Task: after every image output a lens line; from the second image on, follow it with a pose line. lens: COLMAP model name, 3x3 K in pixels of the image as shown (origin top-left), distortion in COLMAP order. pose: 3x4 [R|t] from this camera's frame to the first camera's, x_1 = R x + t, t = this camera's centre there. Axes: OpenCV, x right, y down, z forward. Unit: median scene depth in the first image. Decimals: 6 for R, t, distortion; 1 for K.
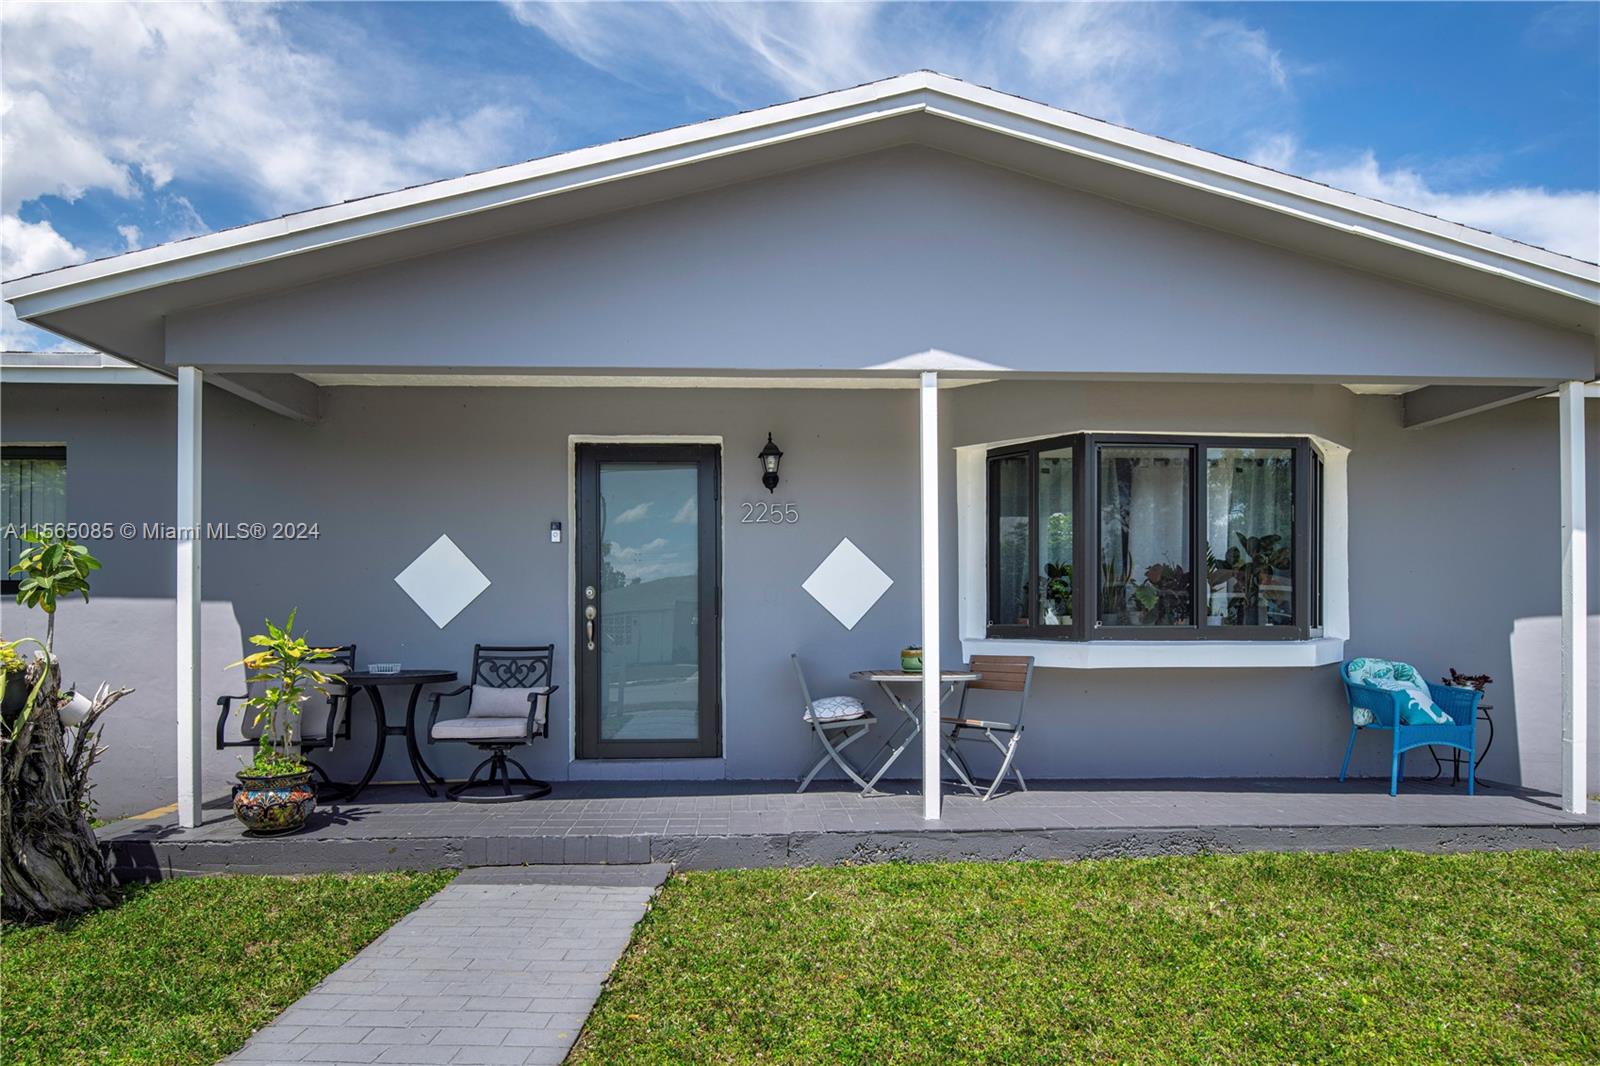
lens RADIAL K [[867.3, 0, 778.2], [0, 867.3, 628.7], [0, 0, 1]] dist [-0.003357, 0.000038]
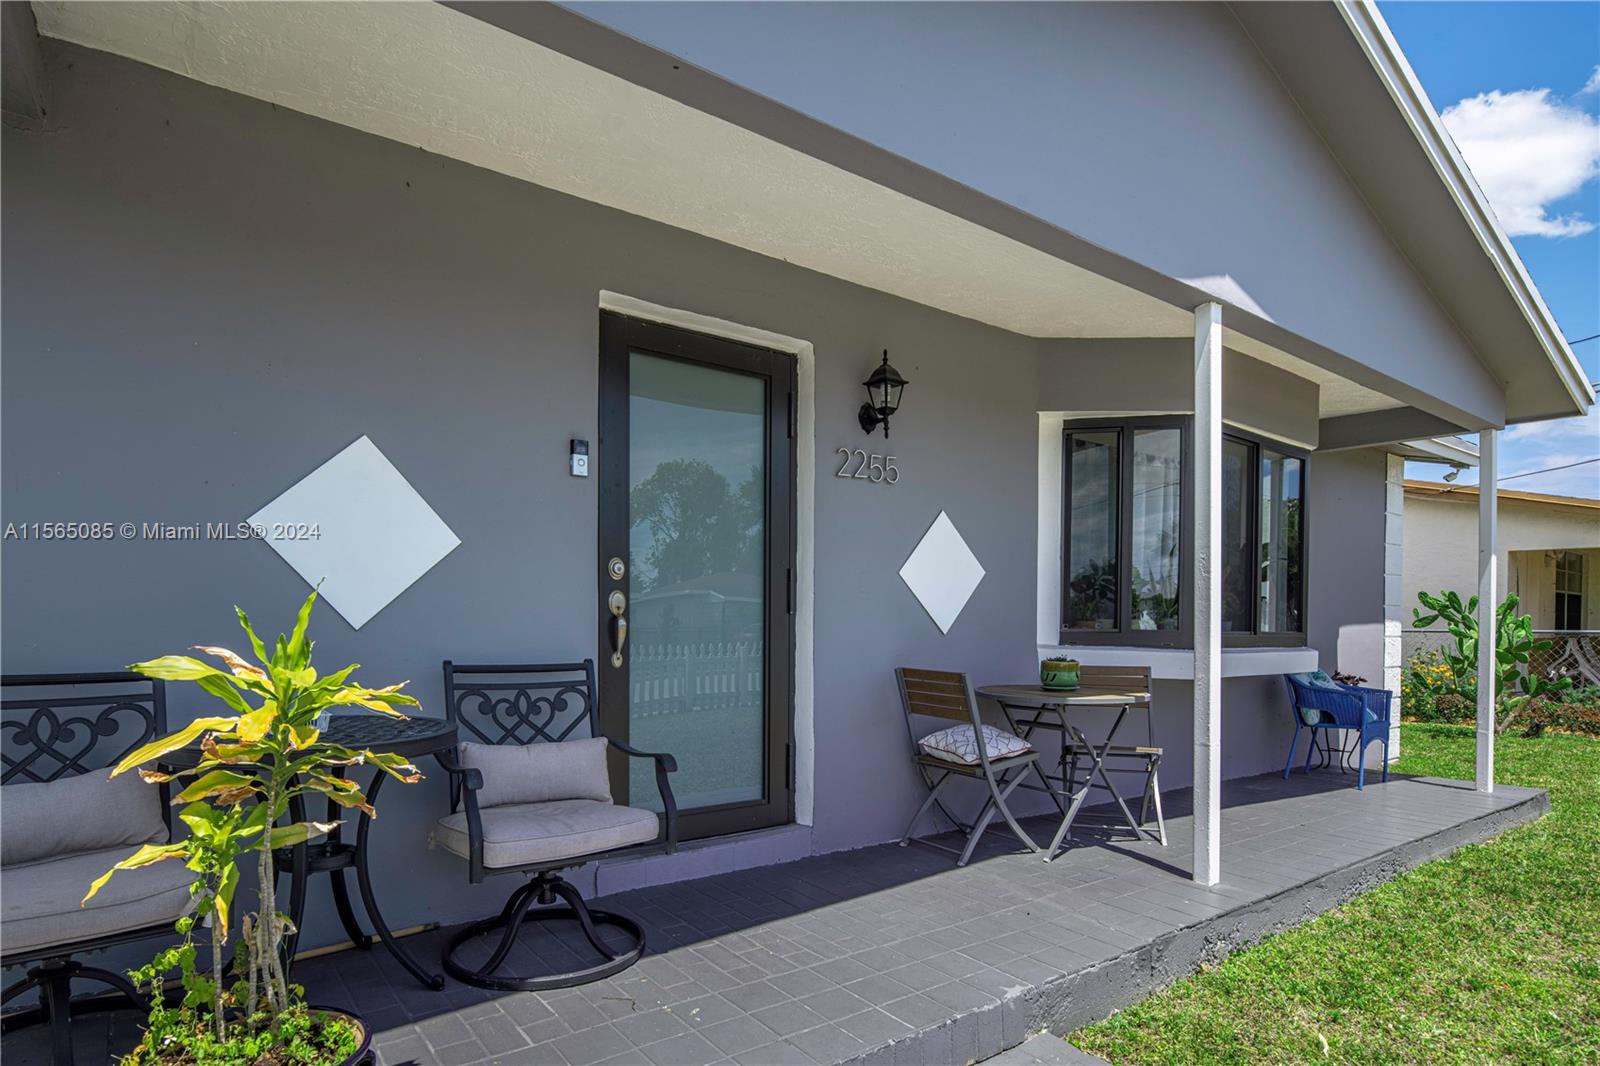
lens RADIAL K [[867.3, 0, 811.1], [0, 867.3, 639.6], [0, 0, 1]] dist [-0.003357, 0.000038]
pose [[0.830971, -0.000014, 0.556316, -0.439251], [-0.012055, 0.999765, 0.018032, -0.006196], [-0.556185, -0.021691, 0.830775, 0.445382]]
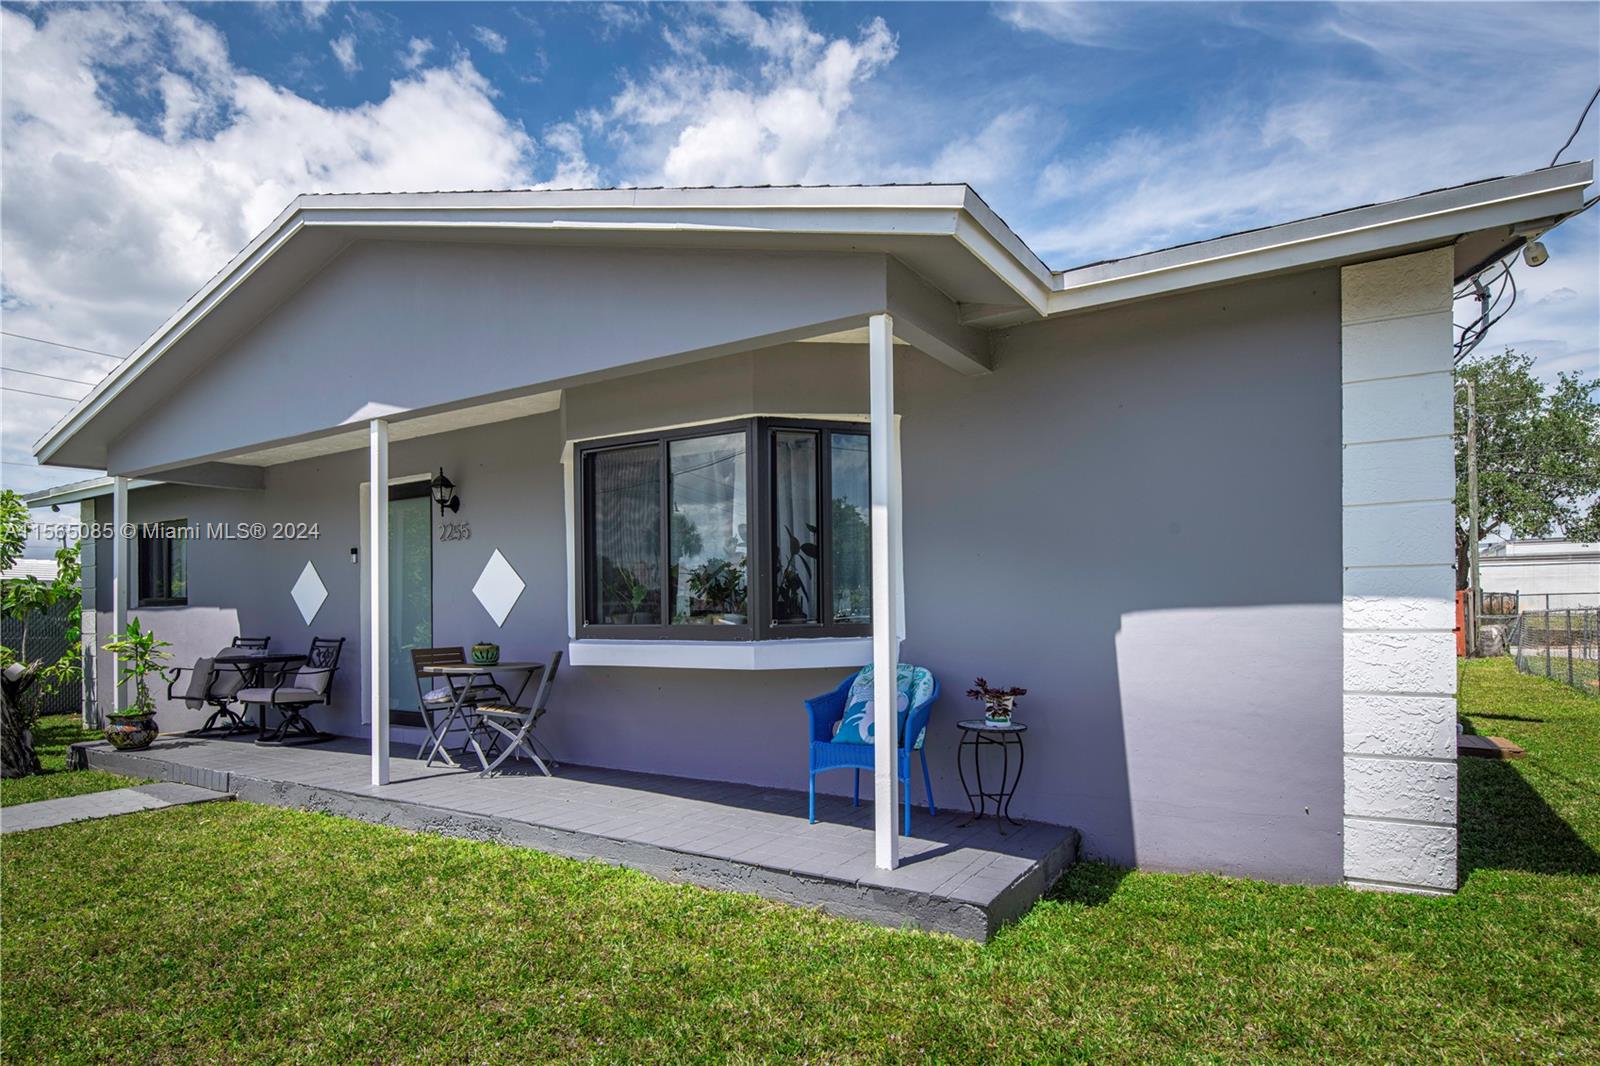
lens RADIAL K [[867.3, 0, 870.2], [0, 867.3, 602.6], [0, 0, 1]] dist [-0.003357, 0.000038]
pose [[0.839598, -0.011951, -0.543076, 1.164313], [0.009642, 0.999928, -0.007098, -0.018679], [0.543122, 0.000723, 0.839653, 0.286399]]
